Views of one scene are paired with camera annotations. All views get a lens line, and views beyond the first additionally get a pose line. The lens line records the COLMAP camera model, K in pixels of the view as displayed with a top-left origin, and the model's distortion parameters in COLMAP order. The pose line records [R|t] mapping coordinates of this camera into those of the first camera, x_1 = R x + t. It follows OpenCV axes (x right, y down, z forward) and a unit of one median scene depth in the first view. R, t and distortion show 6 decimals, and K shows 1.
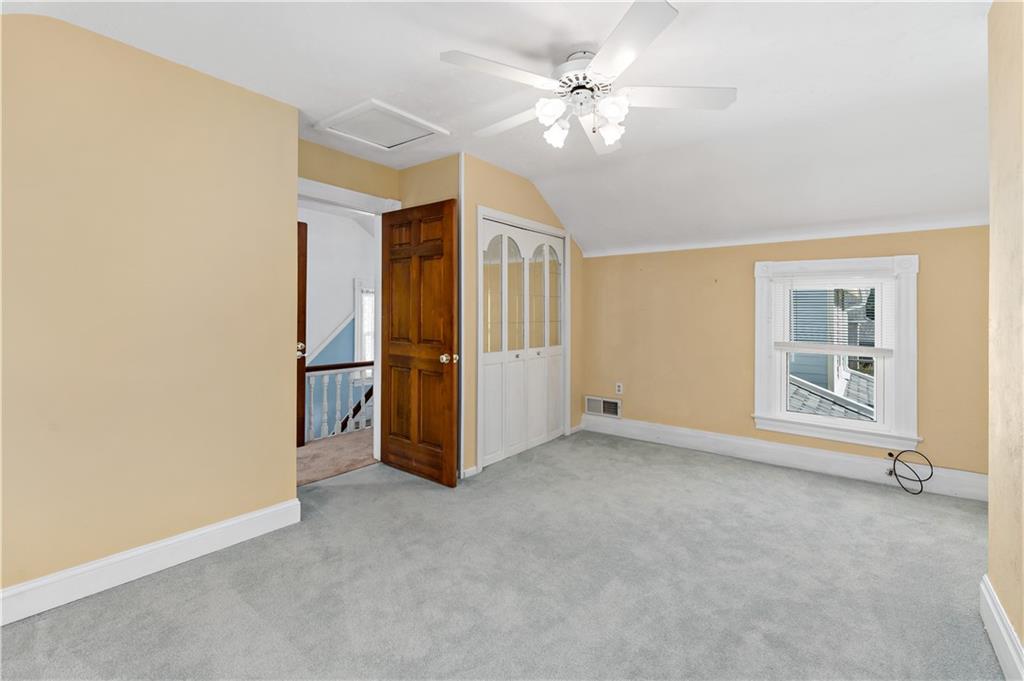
lens RADIAL K [[440.2, 0, 512.9], [0, 440.2, 322.3], [0, 0, 1]] dist [-0.002681, -0.000054]
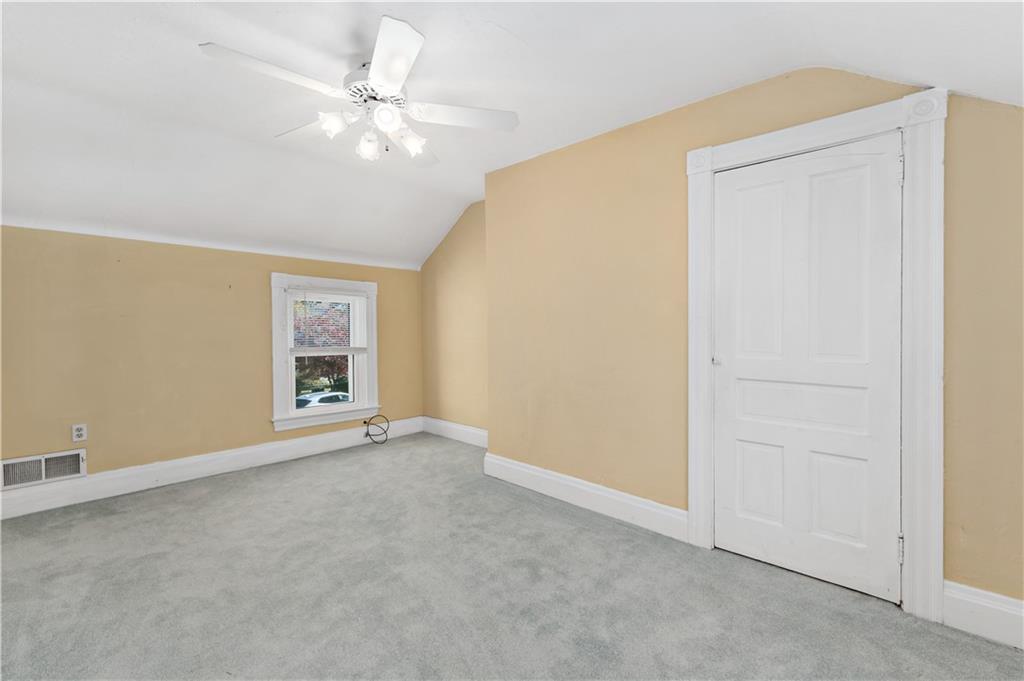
lens RADIAL K [[441.3, 0, 511.5], [0, 441.3, 326.1], [0, 0, 1]] dist [-0.002867, 0.000383]
pose [[0.108021, 0.002147, 0.994146, -0.490153], [0.028114, 0.999591, -0.005214, 0.013828], [-0.993751, 0.028513, 0.107917, 0.369202]]
